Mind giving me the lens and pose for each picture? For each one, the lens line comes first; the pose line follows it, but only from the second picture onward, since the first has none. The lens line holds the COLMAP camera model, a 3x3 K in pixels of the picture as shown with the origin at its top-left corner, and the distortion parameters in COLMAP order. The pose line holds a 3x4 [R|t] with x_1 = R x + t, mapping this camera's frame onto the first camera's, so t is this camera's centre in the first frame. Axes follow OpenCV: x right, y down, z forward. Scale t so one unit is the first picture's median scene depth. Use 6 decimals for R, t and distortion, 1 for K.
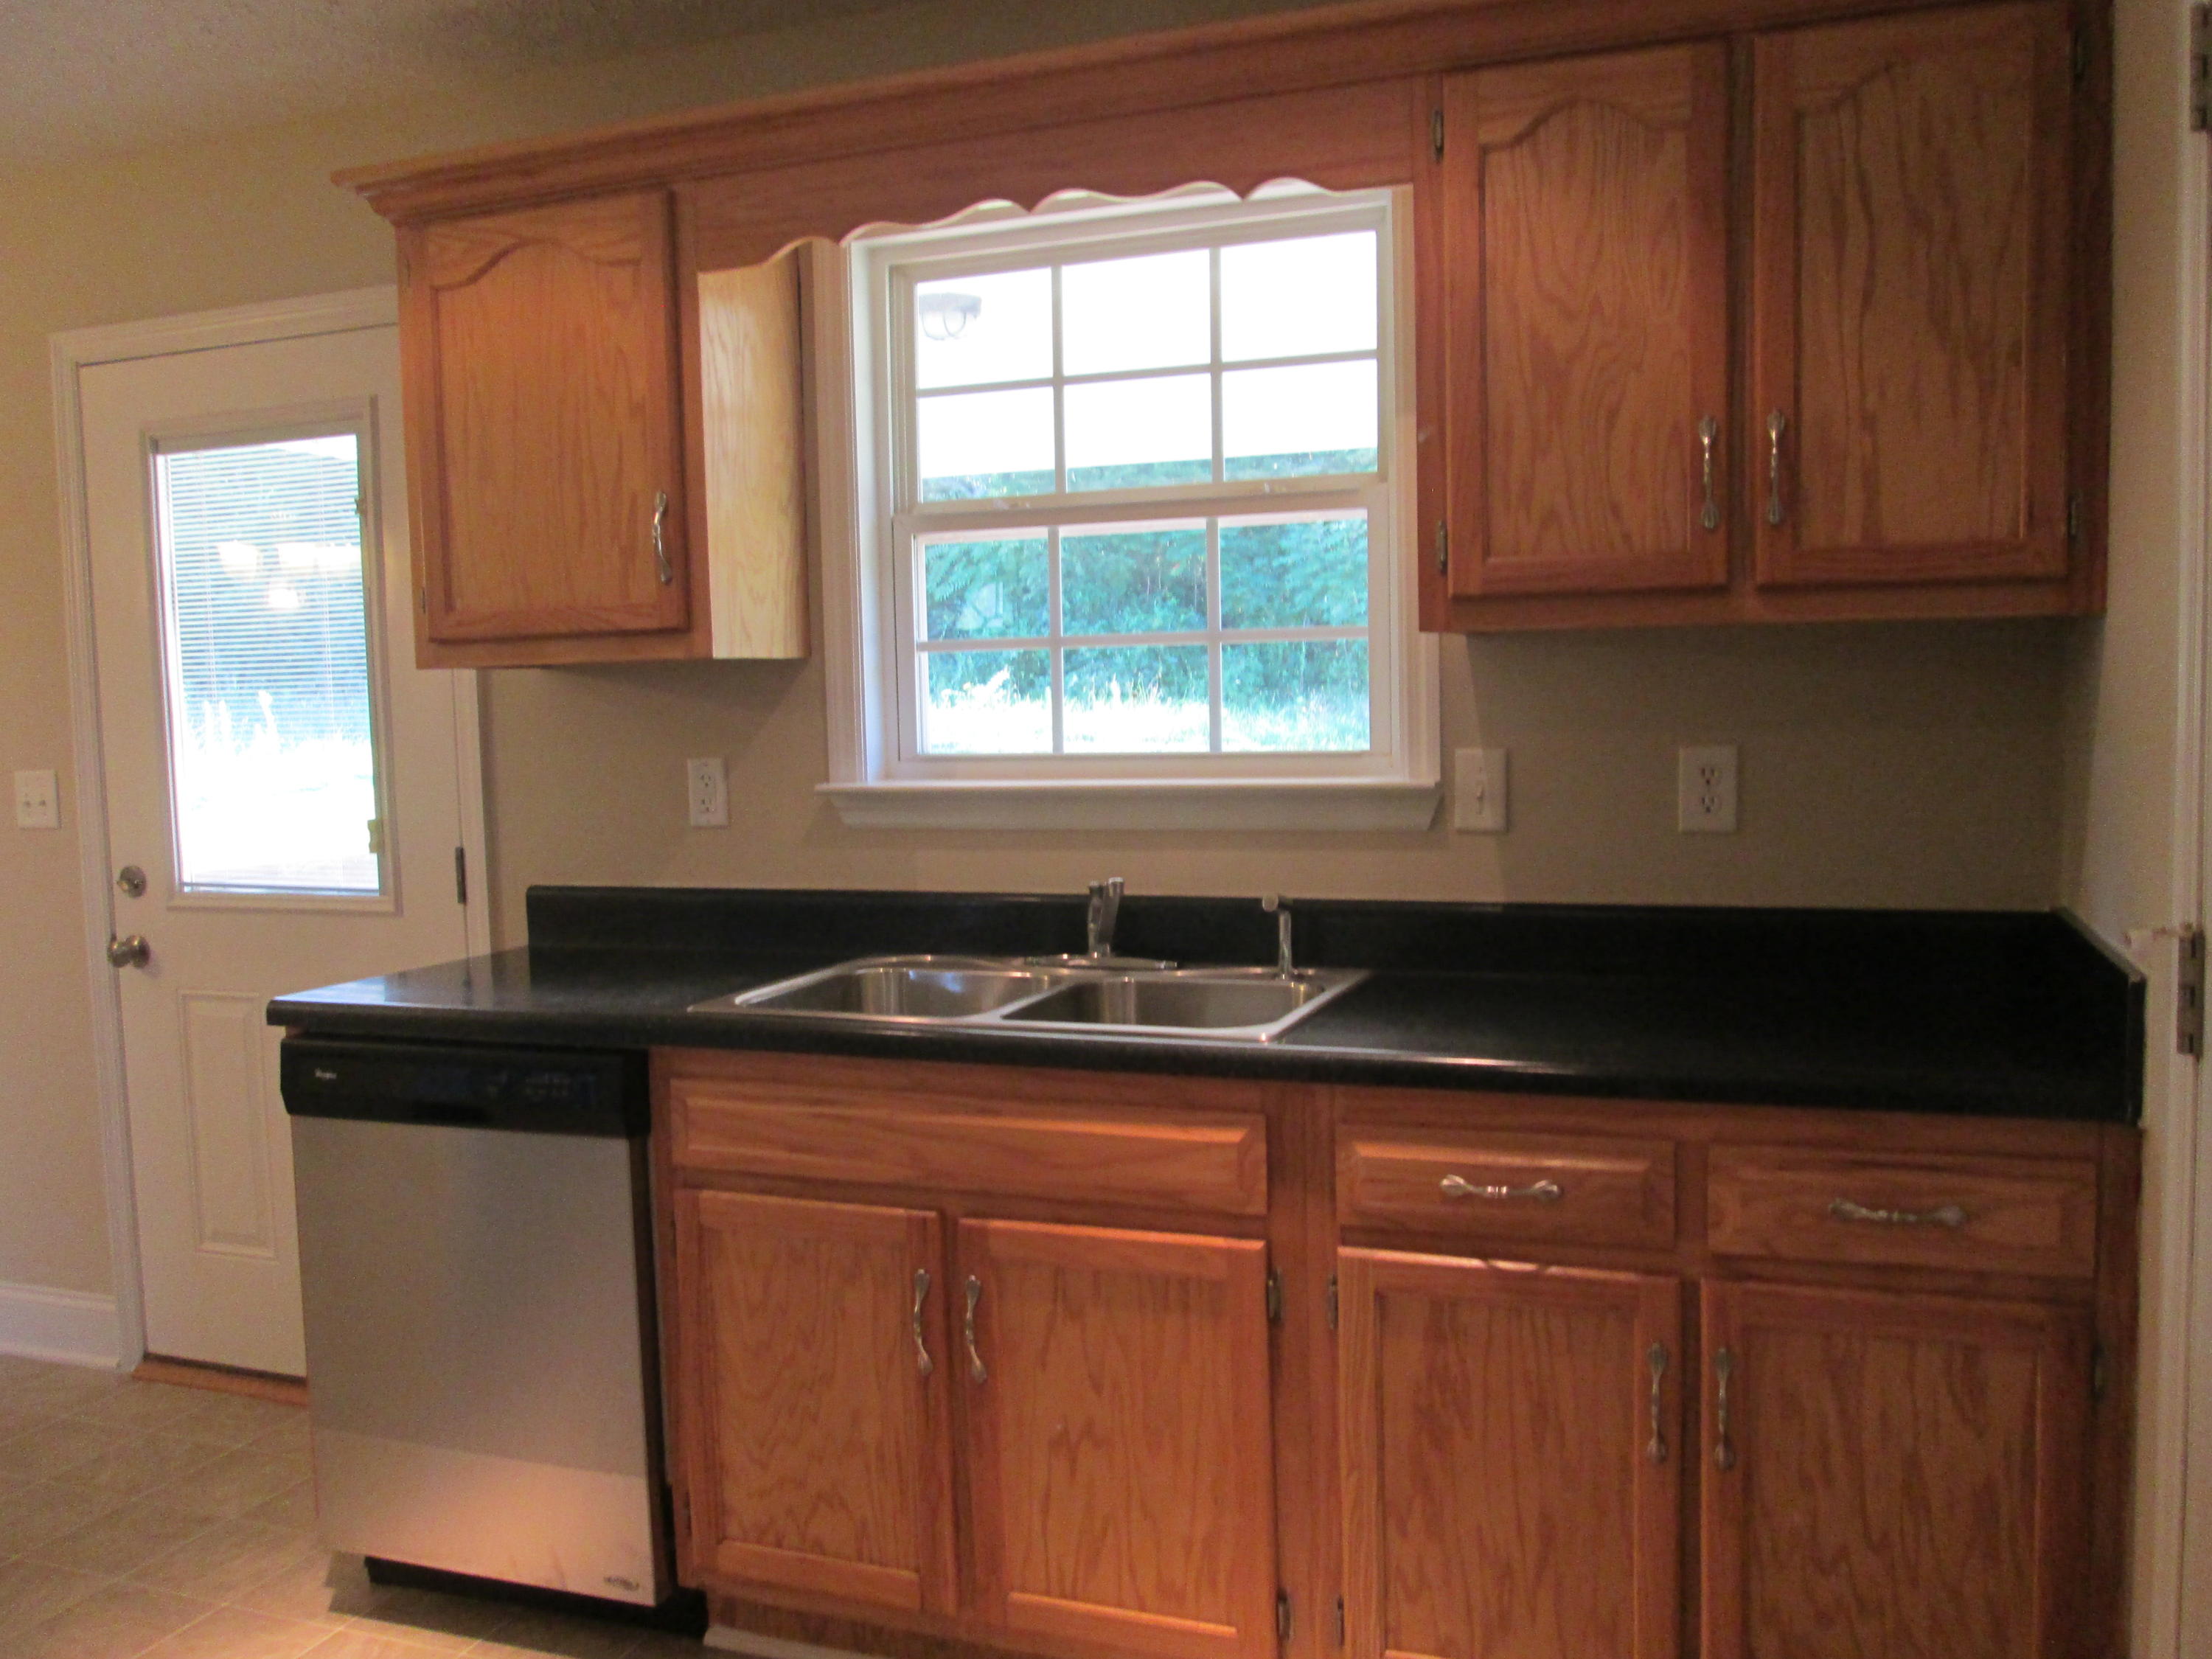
lens RADIAL K [[1823.9, 0, 1106.0], [0, 1823.9, 829.5], [0, 0, 1]] dist [-0.072505, -0.001891]
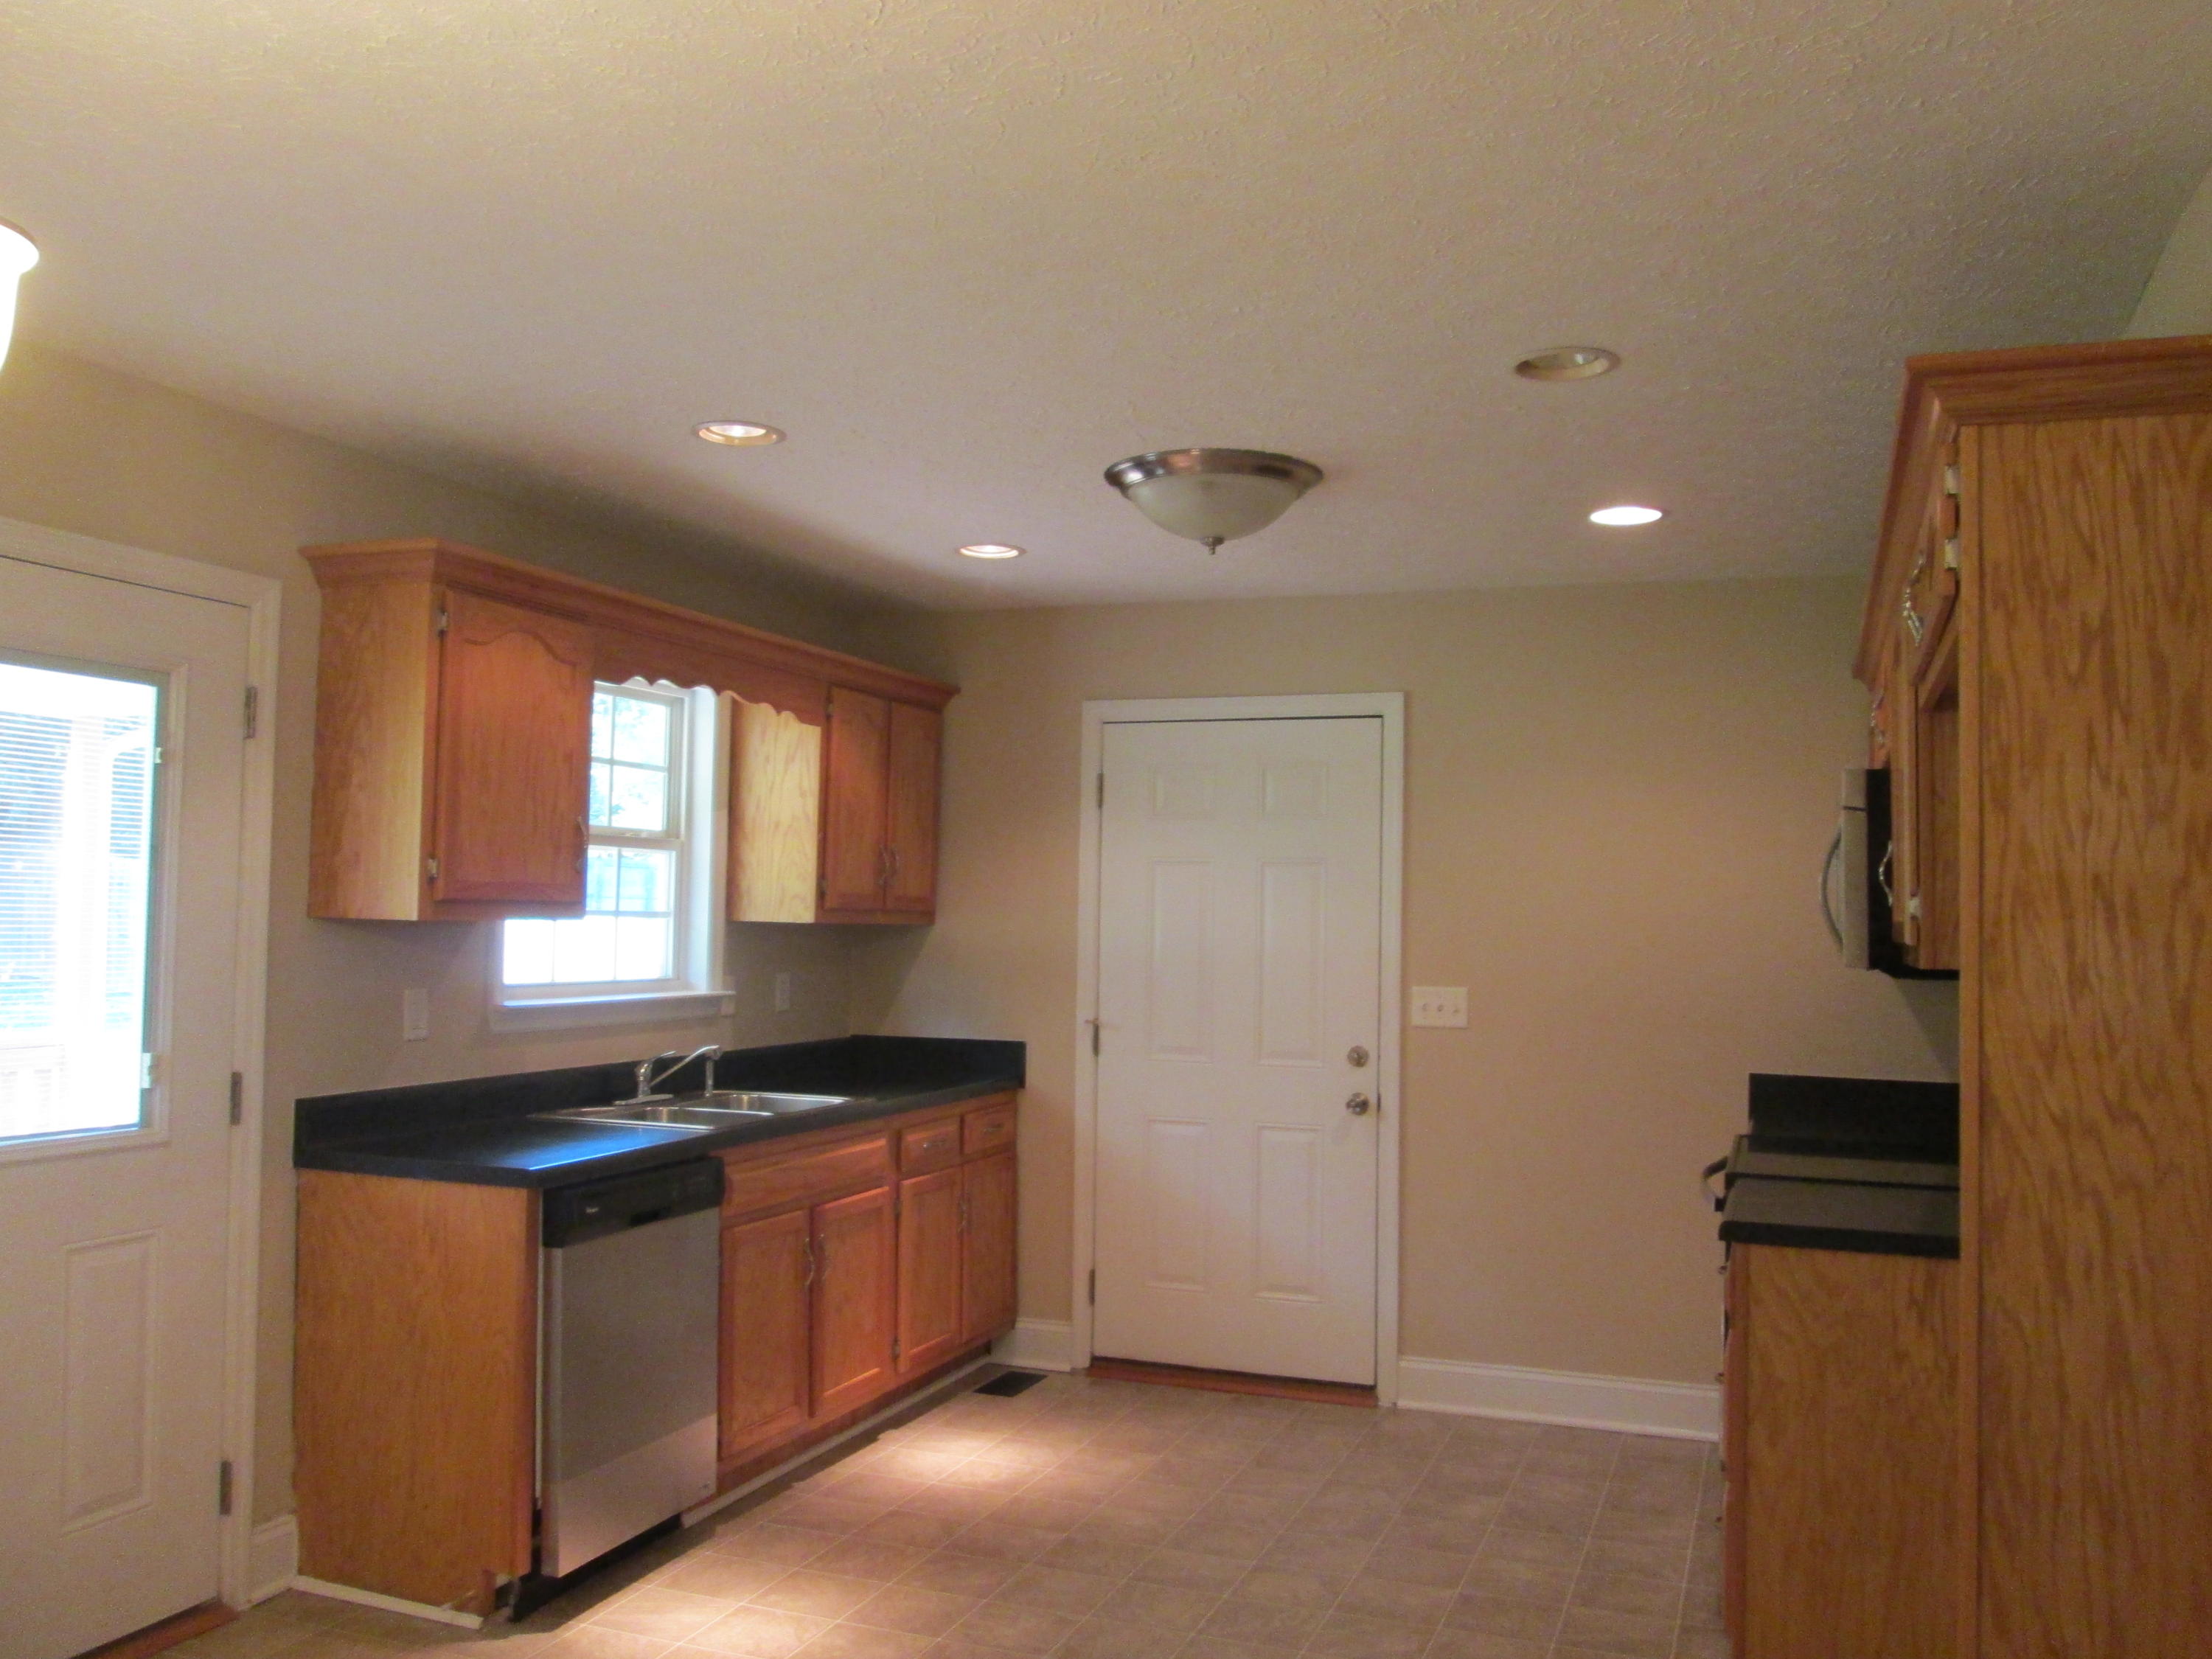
lens RADIAL K [[1823.9, 0, 1106.0], [0, 1823.9, 829.5], [0, 0, 1]] dist [-0.072505, -0.001891]
pose [[-0.004832, 0.069154, 0.997594, -1.904011], [0.054677, 0.996132, -0.068788, -0.044852], [-0.998492, 0.054213, -0.008594, 0.595477]]
